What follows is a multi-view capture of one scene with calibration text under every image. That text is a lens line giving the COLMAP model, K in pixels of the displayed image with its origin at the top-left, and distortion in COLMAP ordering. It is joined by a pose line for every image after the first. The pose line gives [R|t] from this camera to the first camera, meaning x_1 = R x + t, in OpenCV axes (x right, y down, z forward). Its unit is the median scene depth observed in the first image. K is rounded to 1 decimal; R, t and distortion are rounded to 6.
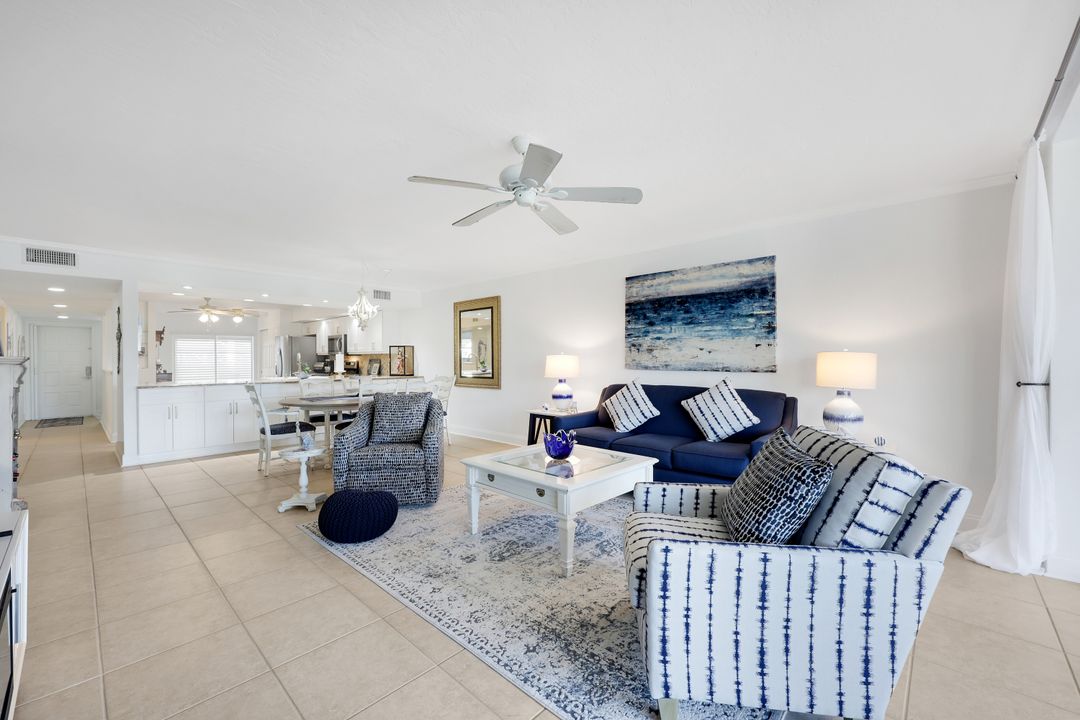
lens RADIAL K [[437.5, 0, 537.2], [0, 437.5, 360.4], [0, 0, 1]] dist [-0.001342, 0.000424]
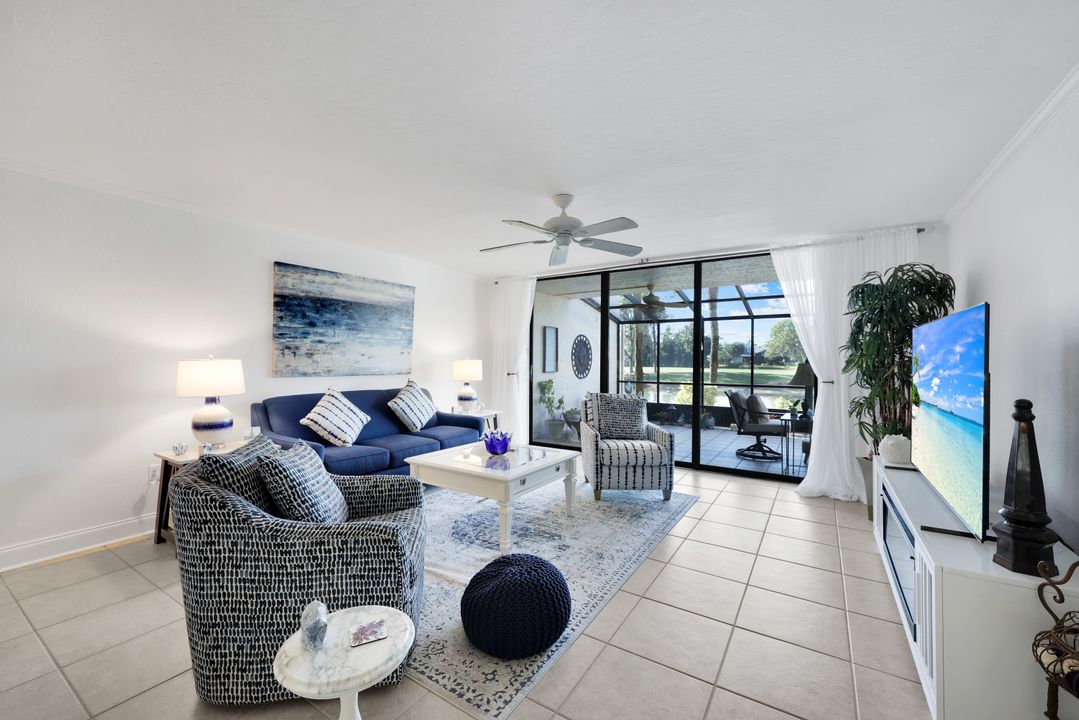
lens RADIAL K [[438.6, 0, 538.1], [0, 438.6, 361.0], [0, 0, 1]] dist [-0.001199, 0.000048]
pose [[-0.182054, -0.000238, 0.983289, -0.667367], [0.000217, 1.000000, 0.000282, -0.009475], [-0.983289, 0.000265, -0.182054, 0.682628]]
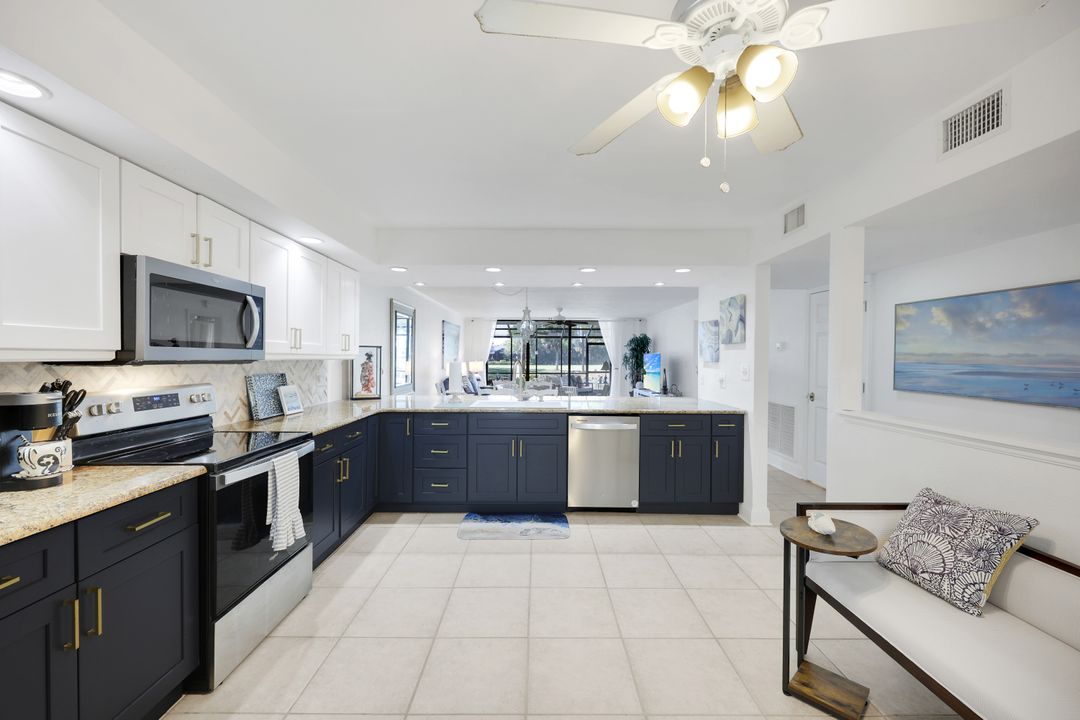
lens RADIAL K [[437.5, 0, 537.2], [0, 437.5, 360.4], [0, 0, 1]] dist [-0.001342, 0.000424]
pose [[-0.684080, -0.005104, 0.729389, -1.435875], [-0.001060, 0.999981, 0.006004, -0.030355], [-0.729406, 0.003334, -0.684073, 1.996930]]
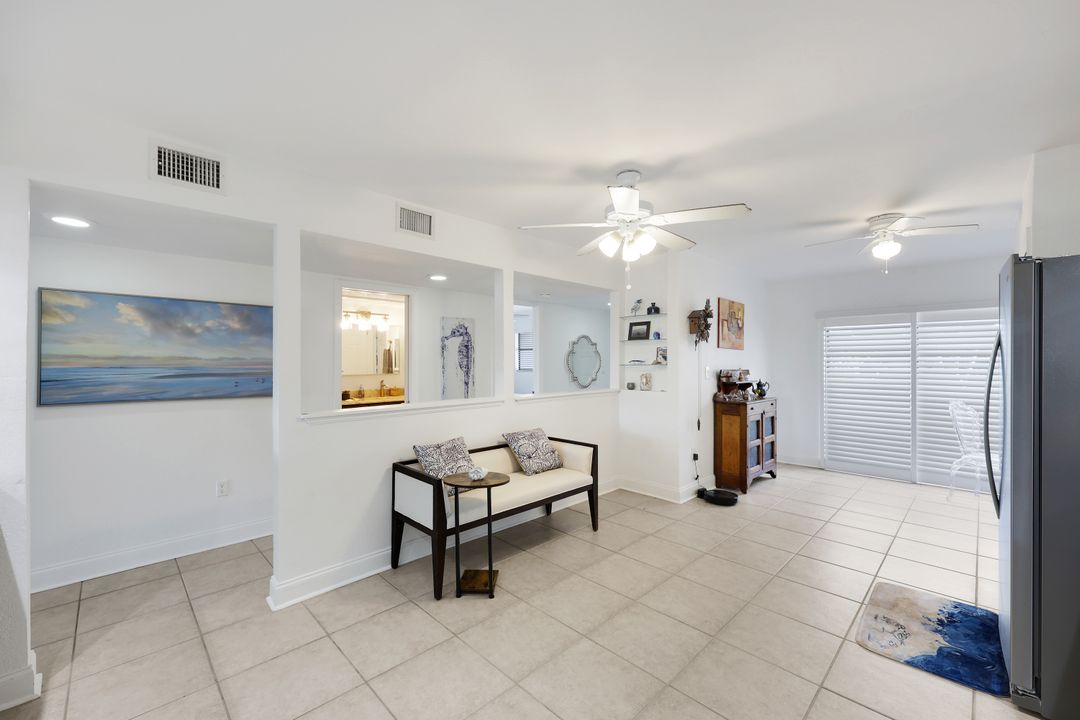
lens RADIAL K [[437.5, 0, 537.2], [0, 437.5, 360.4], [0, 0, 1]] dist [-0.001342, 0.000424]
pose [[-0.042774, 0.006616, -0.999063, -0.795489], [-0.000680, 0.999978, 0.006652, -0.036366], [0.999085, 0.000964, -0.042768, 1.671488]]
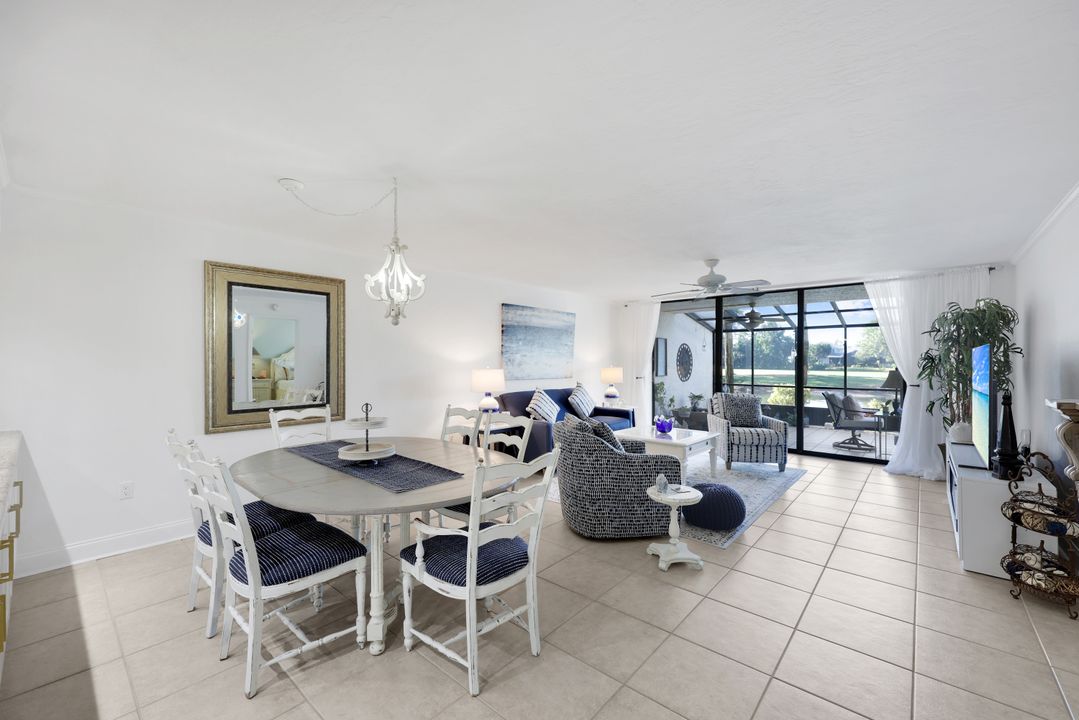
lens RADIAL K [[437.3, 0, 536.6], [0, 437.3, 359.6], [0, 0, 1]] dist [-0.001201, -0.000345]
pose [[-0.029656, 0.006973, 0.999536, -0.998583], [0.001707, 0.999975, -0.006925, -0.027555], [-0.999559, 0.001501, -0.029667, 0.951727]]
